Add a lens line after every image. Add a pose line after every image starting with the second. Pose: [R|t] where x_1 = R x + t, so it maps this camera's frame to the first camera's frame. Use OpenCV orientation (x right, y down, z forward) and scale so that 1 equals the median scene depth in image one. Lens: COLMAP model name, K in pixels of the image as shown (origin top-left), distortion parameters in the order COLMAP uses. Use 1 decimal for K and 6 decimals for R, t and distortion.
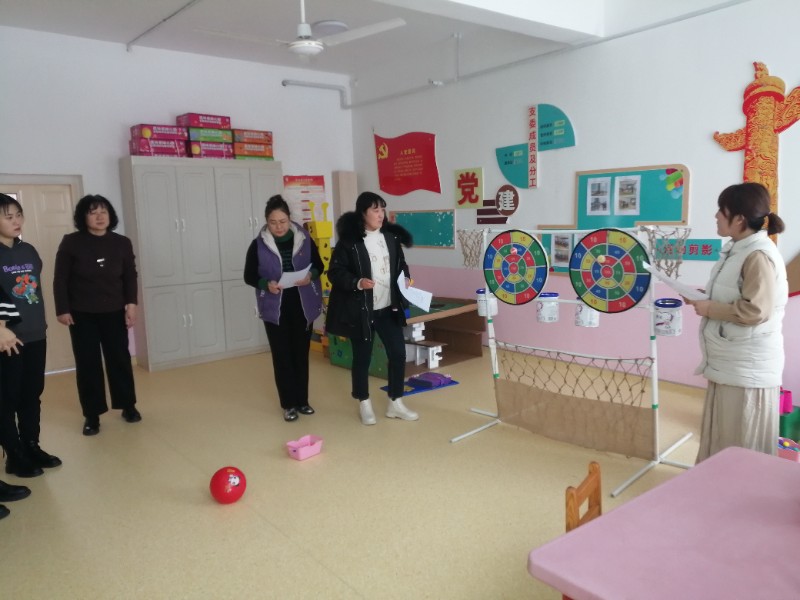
lens RADIAL K [[640.8, 0, 406.1], [0, 640.8, 302.0], [0, 0, 1]] dist [0.047299, -0.030915]
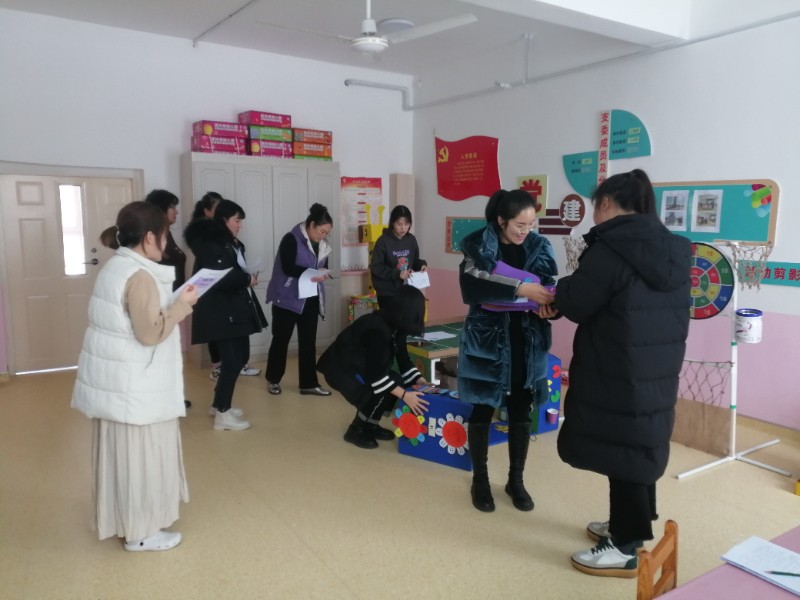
lens RADIAL K [[640.8, 0, 402.1], [0, 640.8, 305.2], [0, 0, 1]] dist [0.047299, -0.030915]
pose [[0.995002, 0.051286, -0.085679, -0.003892], [-0.051114, 0.998684, 0.004198, -0.009725], [0.085782, 0.000202, 0.996314, 0.031900]]
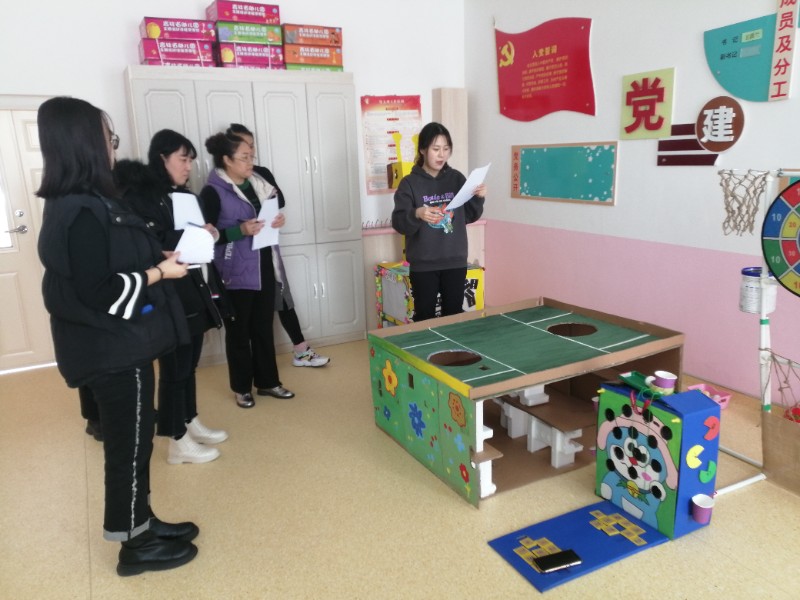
lens RADIAL K [[640.8, 0, 395.0], [0, 640.8, 299.2], [0, 0, 1]] dist [0.047299, -0.030915]
pose [[0.976594, 0.044852, -0.210364, 0.003646], [-0.025058, 0.995082, 0.095830, -0.050024], [0.213627, -0.088315, 0.972915, 0.353208]]
